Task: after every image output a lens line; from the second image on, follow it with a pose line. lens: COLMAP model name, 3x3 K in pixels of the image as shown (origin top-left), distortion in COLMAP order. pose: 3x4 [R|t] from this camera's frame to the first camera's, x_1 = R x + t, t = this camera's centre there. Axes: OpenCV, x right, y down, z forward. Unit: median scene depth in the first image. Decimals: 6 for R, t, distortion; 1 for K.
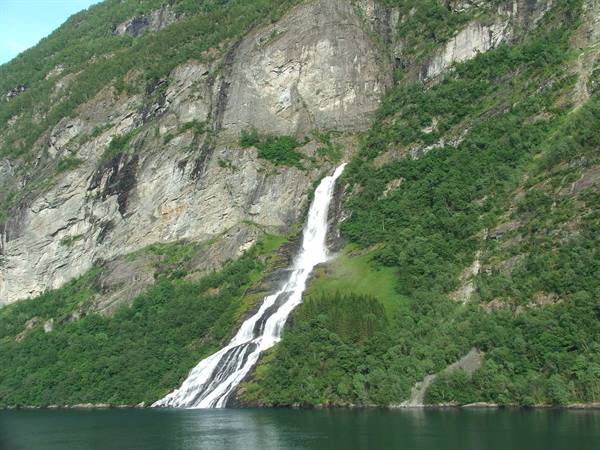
lens RADIAL K [[849.8, 0, 300.0], [0, 849.8, 225.0], [0, 0, 1]] dist [-0.088304, 0.031739]
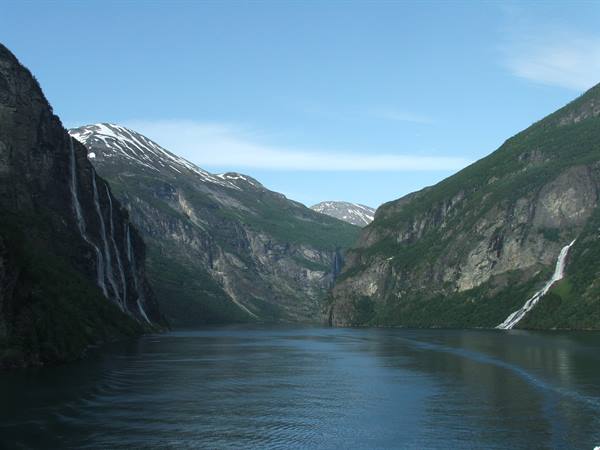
lens RADIAL K [[849.8, 0, 300.0], [0, 849.8, 225.0], [0, 0, 1]] dist [-0.088304, 0.031739]
pose [[0.794272, -0.024932, -0.607051, 0.901588], [0.057336, 0.997775, 0.034039, -0.242041], [0.604851, -0.061842, 0.793933, -1.461775]]
